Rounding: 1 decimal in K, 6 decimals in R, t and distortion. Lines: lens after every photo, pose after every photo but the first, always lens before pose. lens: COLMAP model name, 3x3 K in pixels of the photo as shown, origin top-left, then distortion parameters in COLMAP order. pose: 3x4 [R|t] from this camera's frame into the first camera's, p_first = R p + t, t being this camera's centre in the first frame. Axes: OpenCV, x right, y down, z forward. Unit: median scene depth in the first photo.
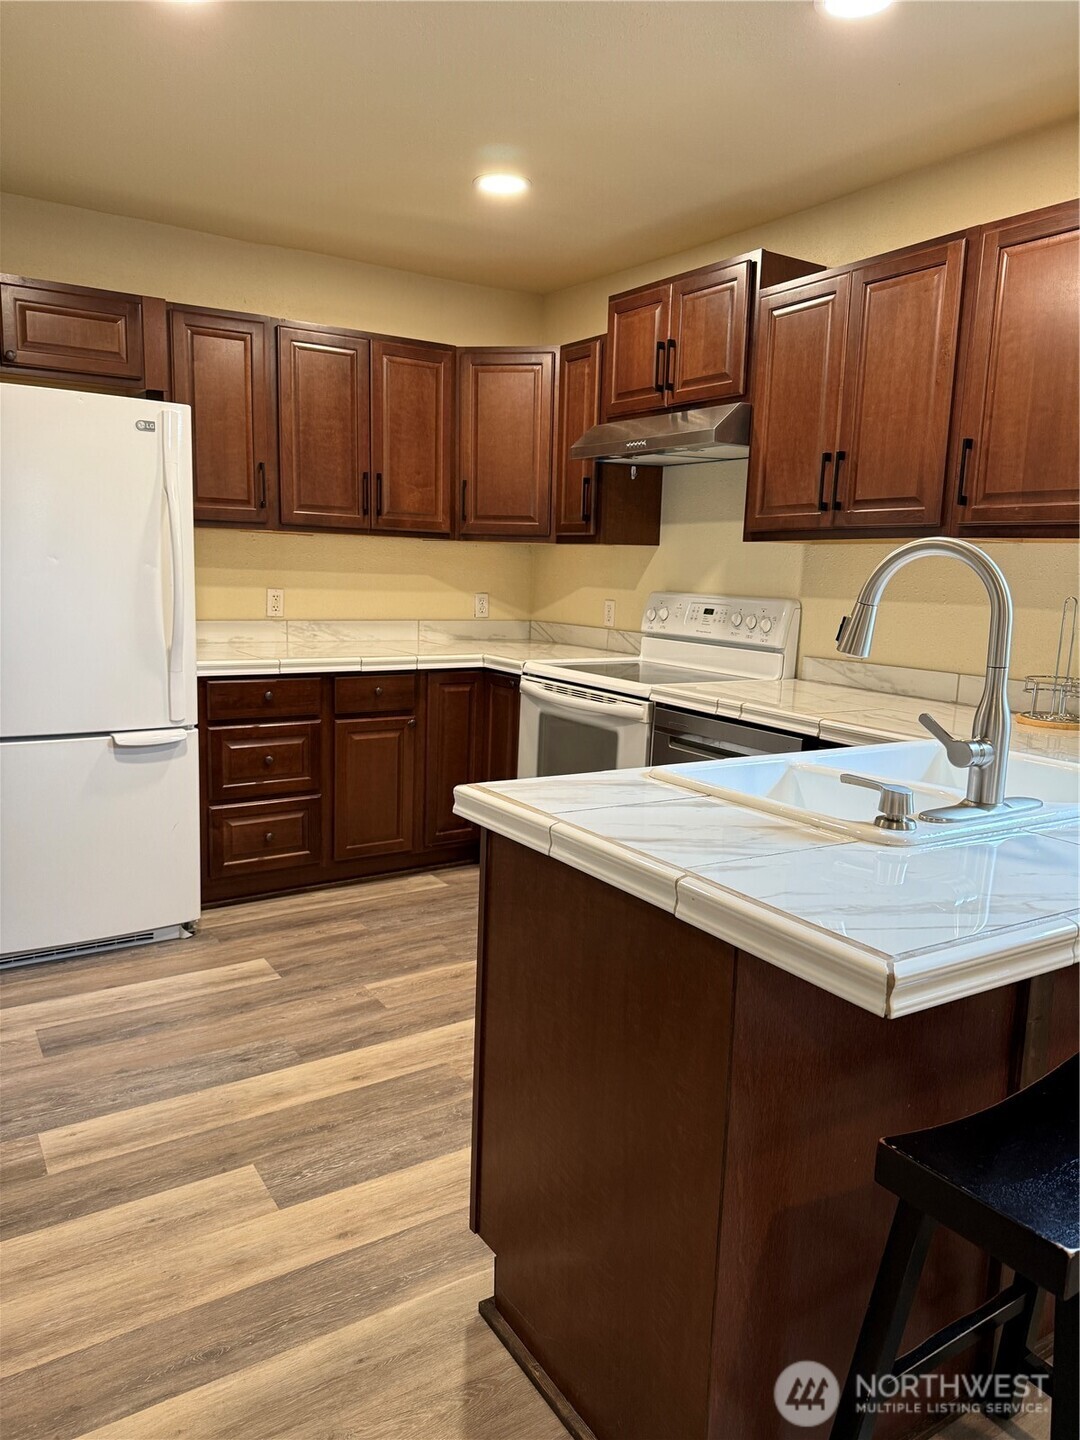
lens RADIAL K [[1008.4, 0, 540.0], [0, 1008.4, 720.0], [0, 0, 1]] dist [0.062086, -0.080212]
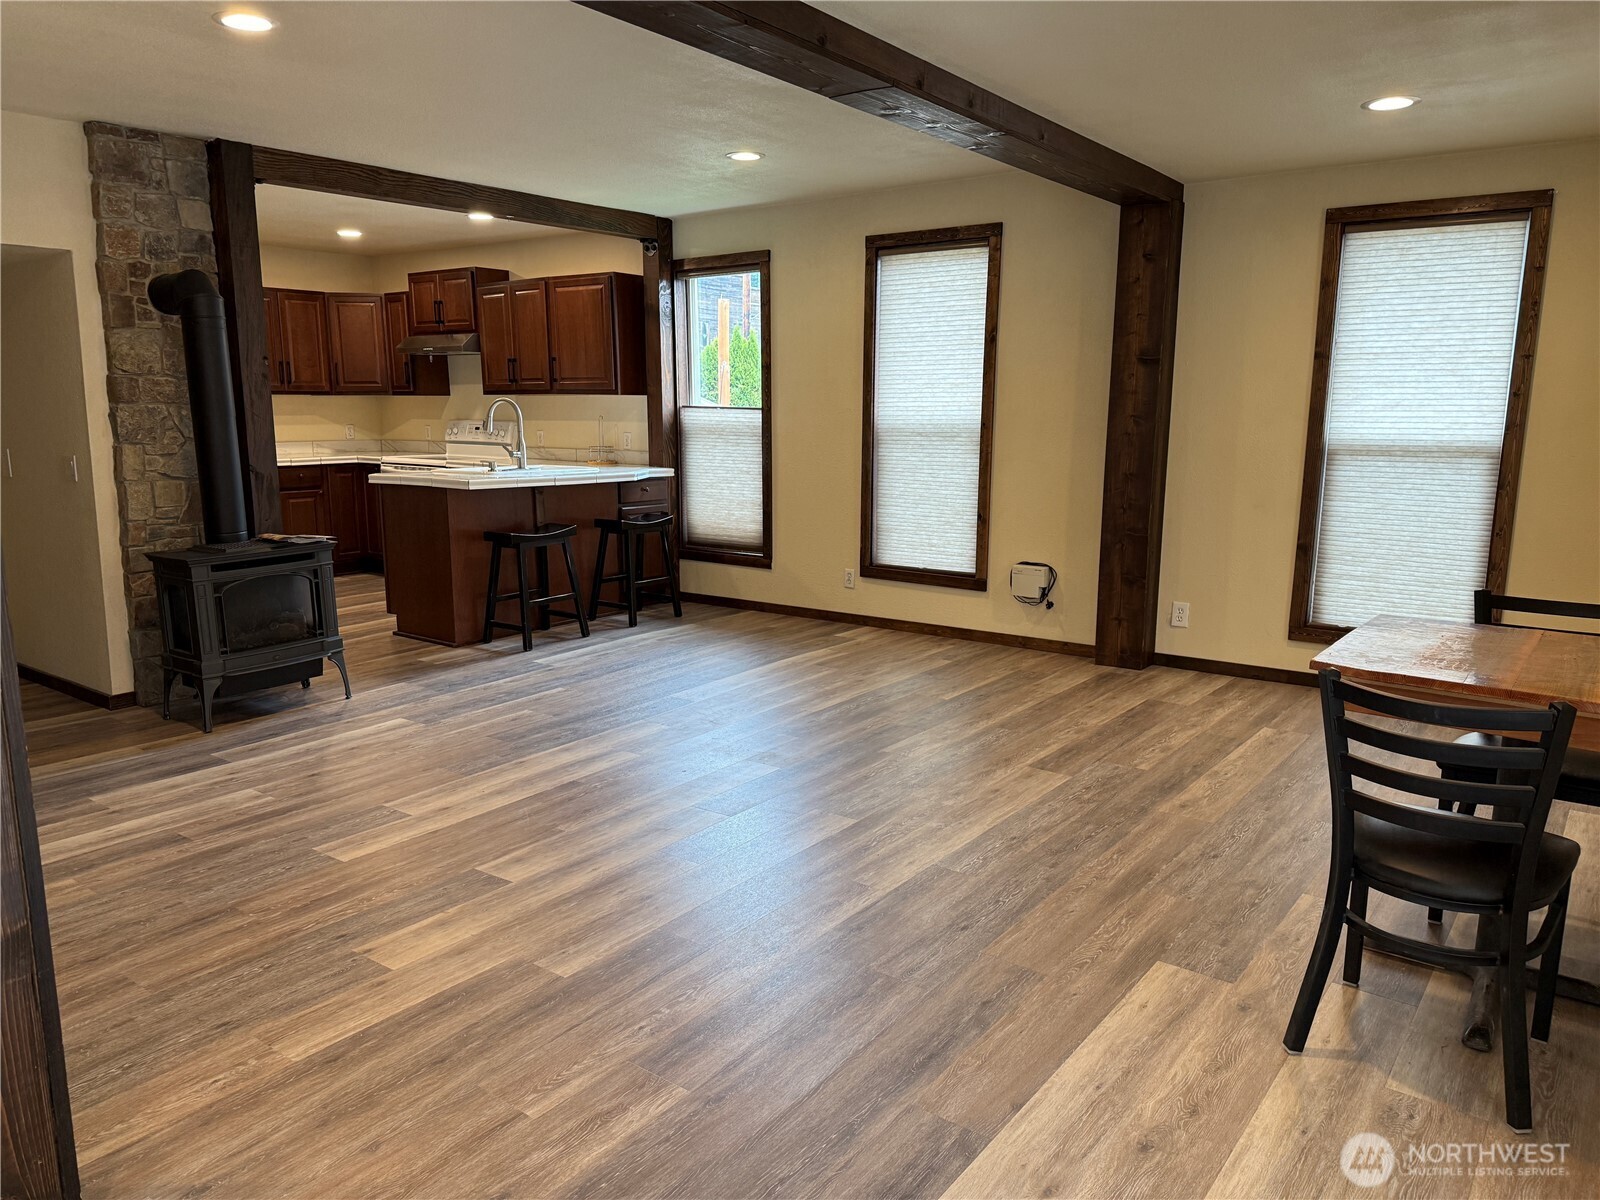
lens RADIAL K [[1120.5, 0, 800.0], [0, 1120.5, 600.0], [0, 0, 1]] dist [0.062086, -0.080212]
pose [[0.936545, -0.094402, 0.337597, -0.021177], [0.084312, 0.995447, 0.044462, 0.184114], [-0.340258, -0.013177, 0.940240, -1.310850]]
